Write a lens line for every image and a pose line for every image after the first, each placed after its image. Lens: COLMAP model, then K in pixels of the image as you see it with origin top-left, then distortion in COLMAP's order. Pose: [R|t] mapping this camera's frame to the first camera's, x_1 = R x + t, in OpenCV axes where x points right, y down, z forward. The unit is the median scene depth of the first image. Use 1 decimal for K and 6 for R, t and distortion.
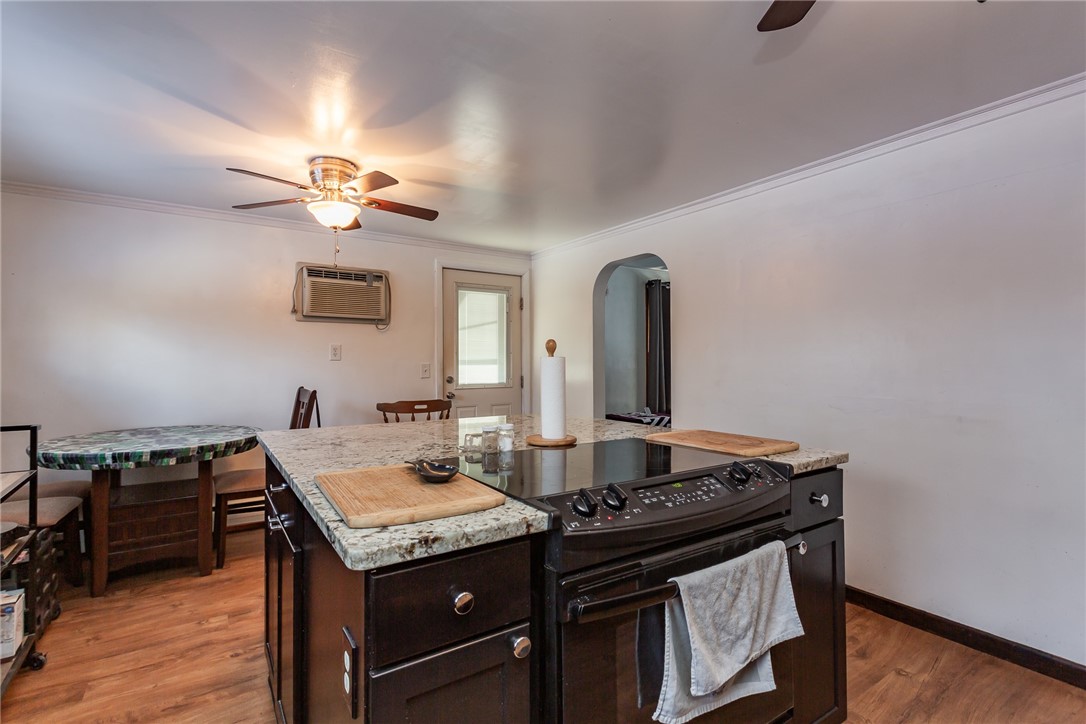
lens RADIAL K [[515.1, 0, 544.8], [0, 515.1, 356.6], [0, 0, 1]] dist [0.005496, -0.000064]
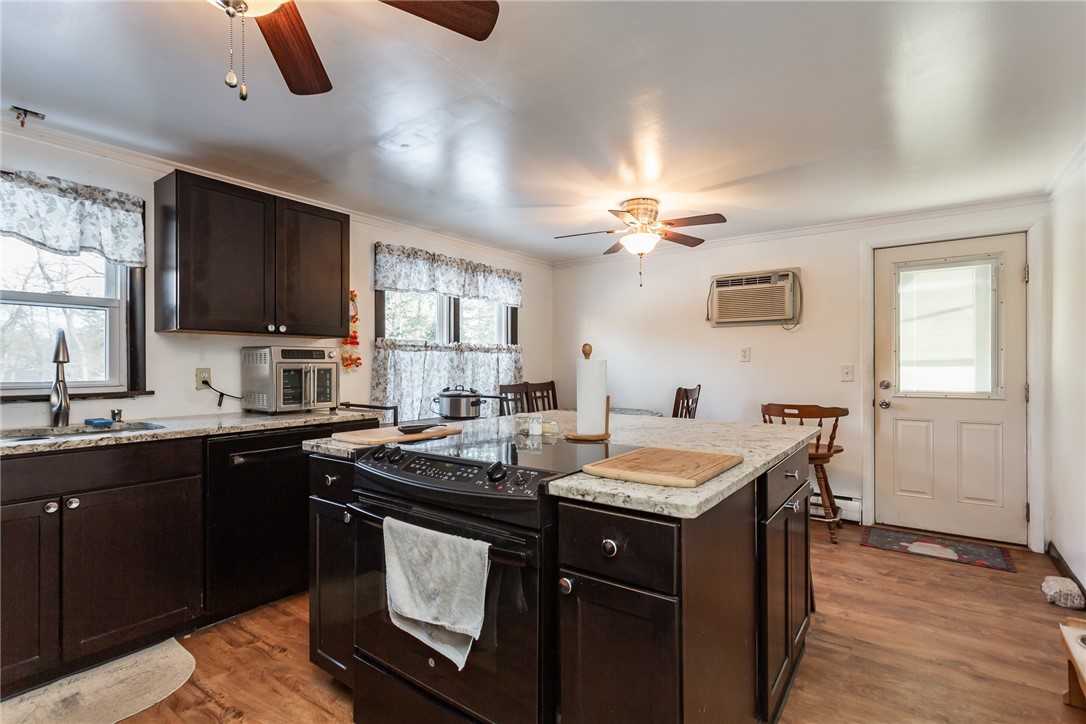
lens RADIAL K [[515.1, 0, 543.9], [0, 515.1, 365.3], [0, 0, 1]] dist [0.005496, -0.000064]
pose [[0.335462, 0.004165, -0.942045, 0.445431], [0.012087, 0.999889, 0.008725, 0.000921], [0.941976, -0.014314, 0.335374, 0.239516]]
